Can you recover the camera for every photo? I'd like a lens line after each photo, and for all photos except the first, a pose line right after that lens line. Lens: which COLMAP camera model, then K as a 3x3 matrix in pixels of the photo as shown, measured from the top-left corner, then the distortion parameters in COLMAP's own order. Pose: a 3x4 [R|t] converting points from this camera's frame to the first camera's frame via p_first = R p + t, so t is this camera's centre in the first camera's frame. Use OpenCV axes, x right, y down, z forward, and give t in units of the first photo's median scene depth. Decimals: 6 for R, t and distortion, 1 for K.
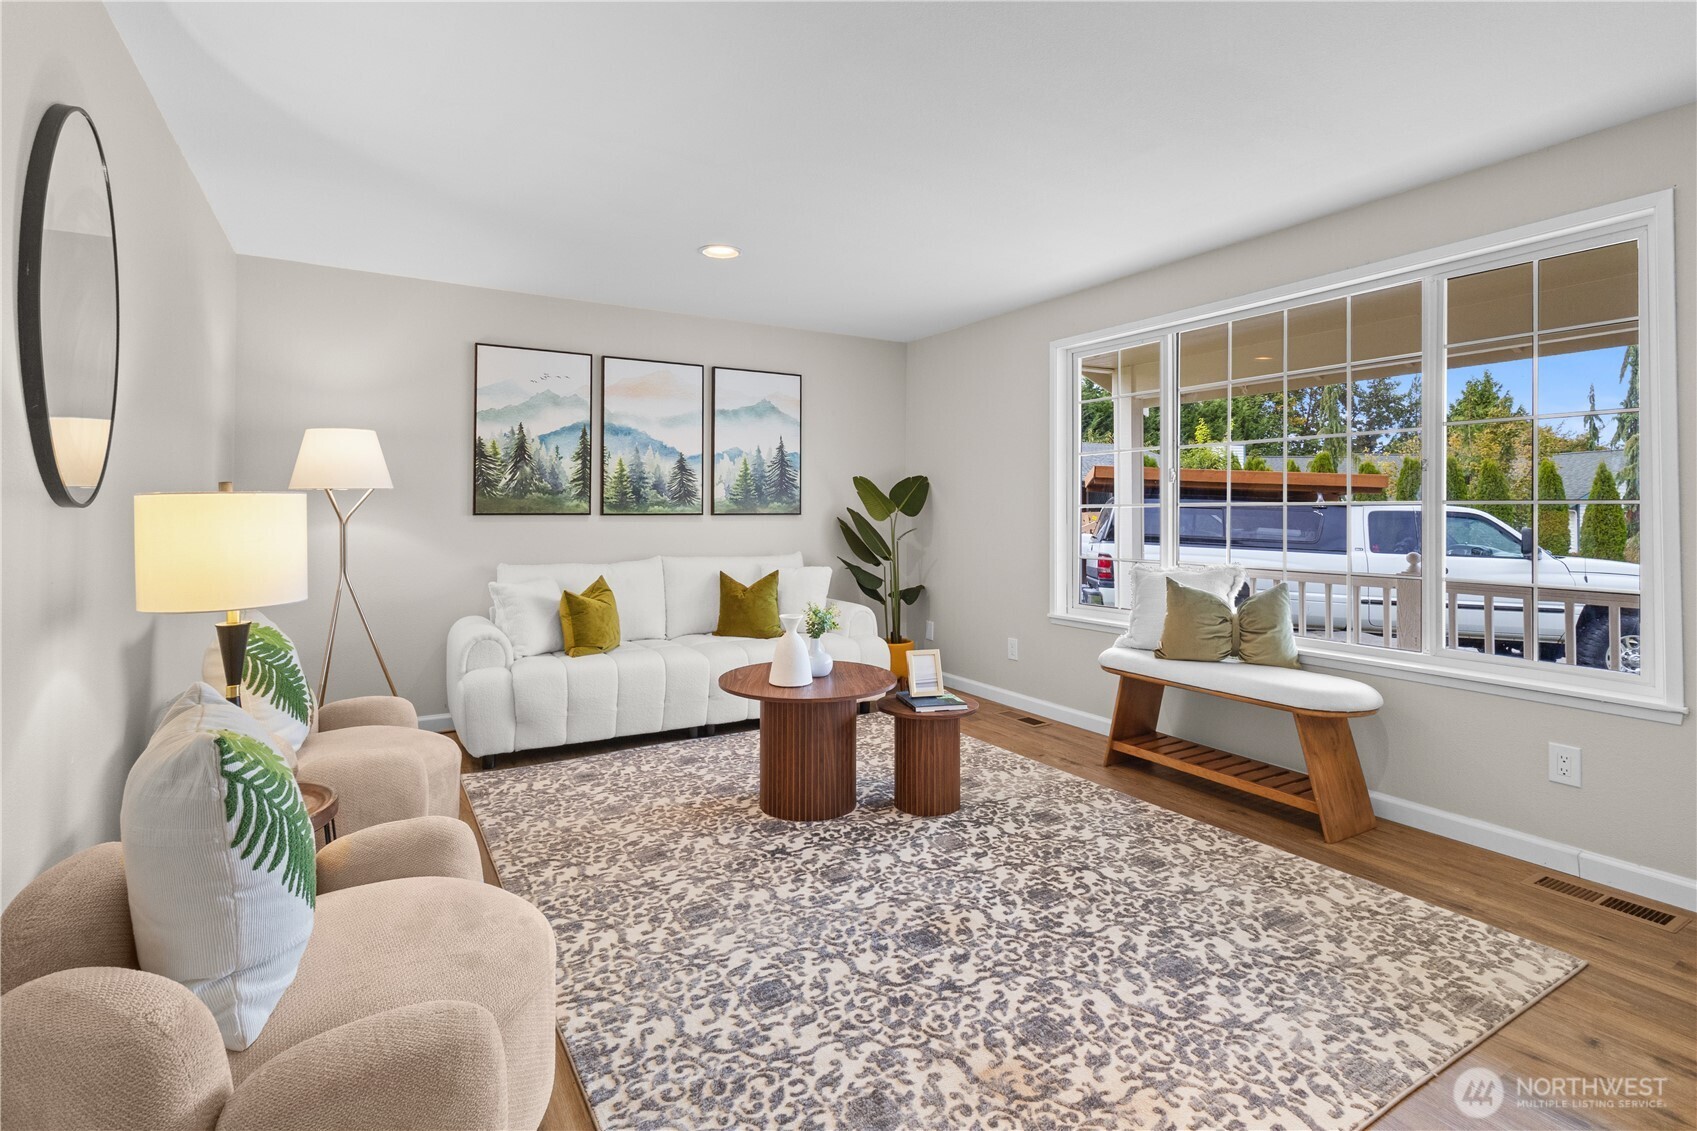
lens RADIAL K [[781.0, 0, 860.0], [0, 781.0, 522.6], [0, 0, 1]] dist [-0.002990, 0.002987]
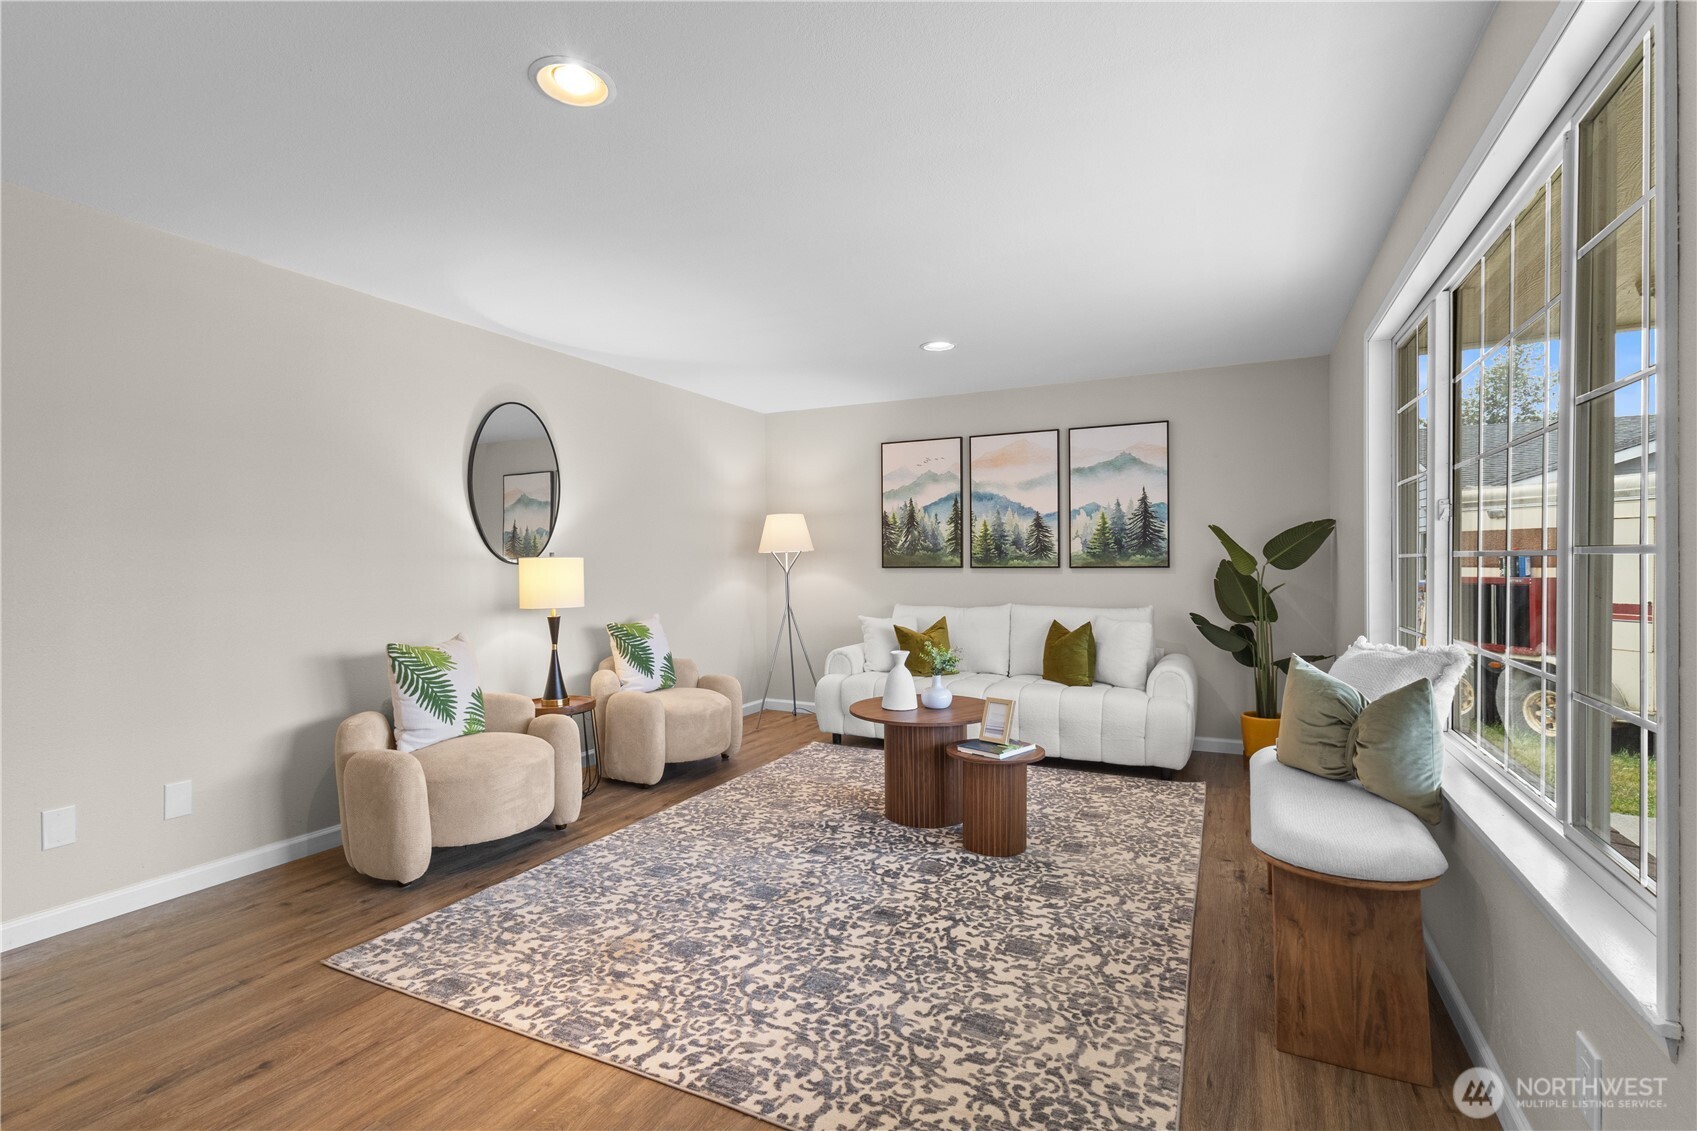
lens RADIAL K [[781.0, 0, 879.6], [0, 781.0, 589.3], [0, 0, 1]] dist [-0.002990, 0.002987]
pose [[0.557278, 0.023479, -0.829994, 0.863726], [-0.008485, 0.999709, 0.022583, -0.003613], [0.830283, -0.005543, 0.557315, 0.295837]]
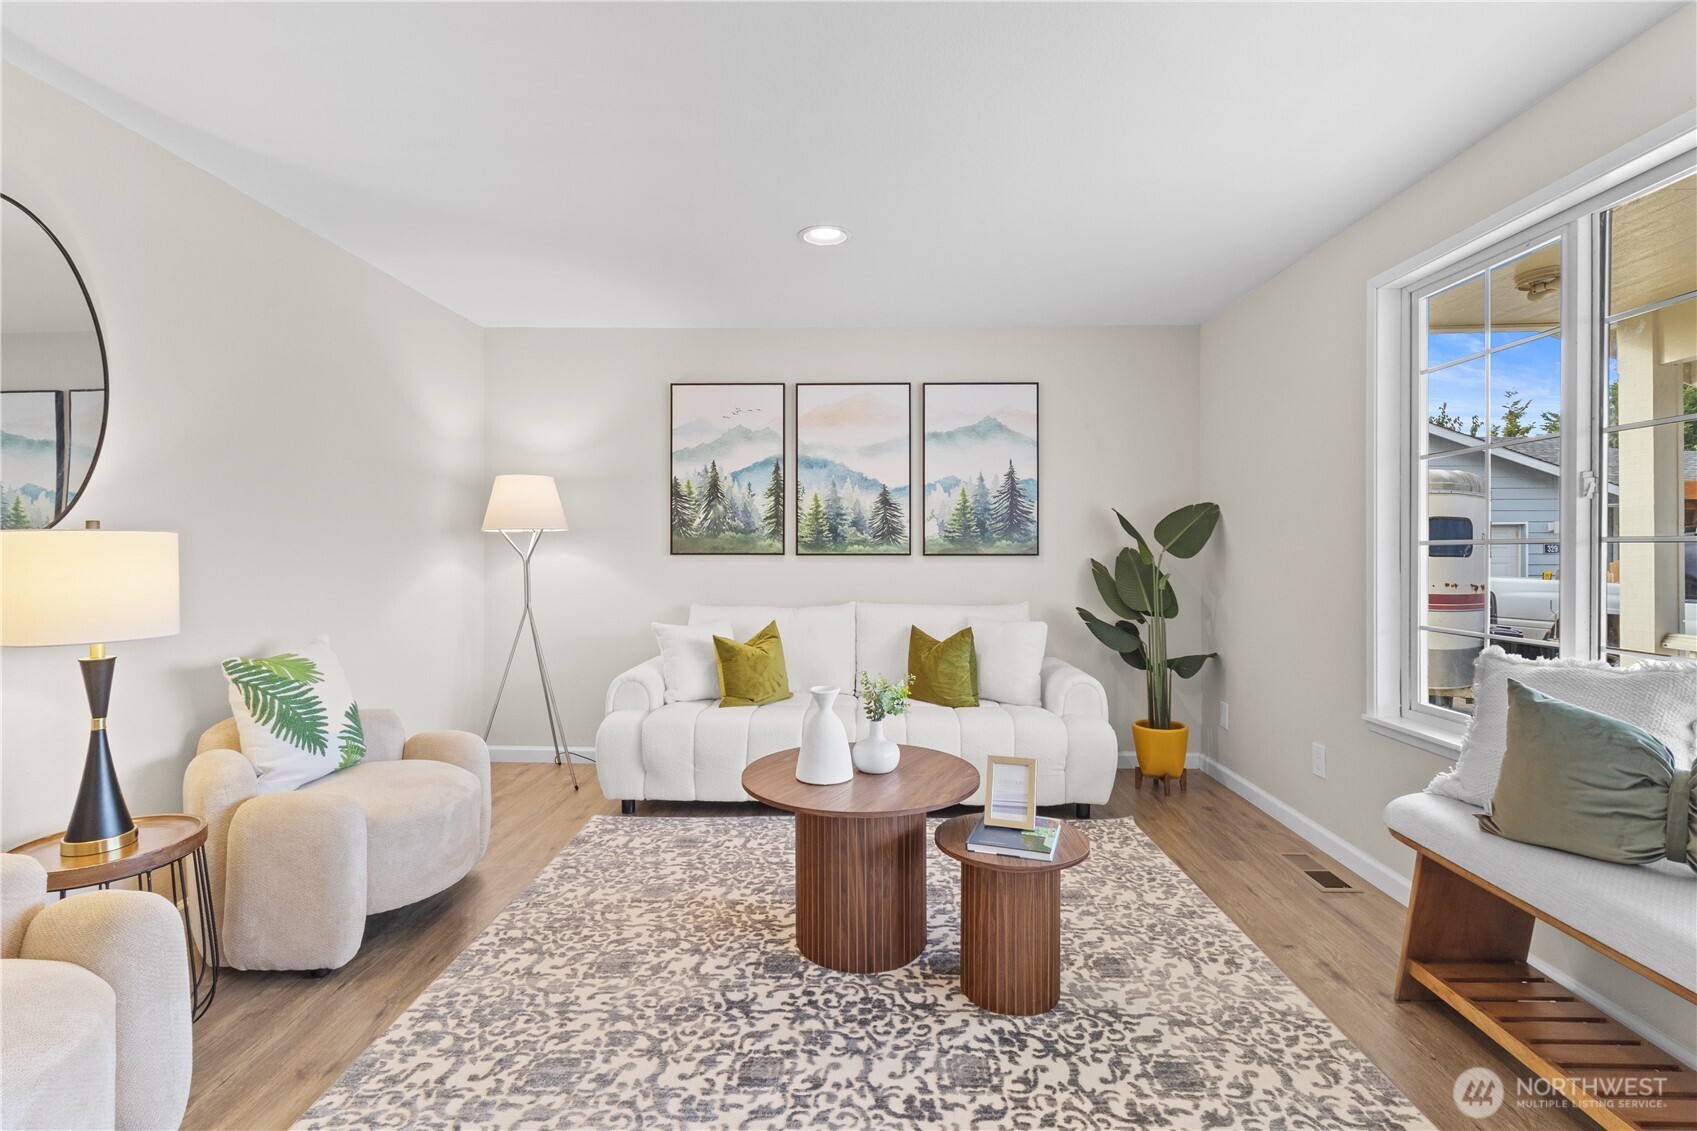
lens RADIAL K [[781.0, 0, 866.7], [0, 781.0, 562.4], [0, 0, 1]] dist [-0.002990, 0.002987]
pose [[0.848412, 0.008553, -0.529267, 0.335391], [-0.009060, 0.999958, 0.001637, -0.004699], [0.529258, 0.003406, 0.848454, 0.368143]]
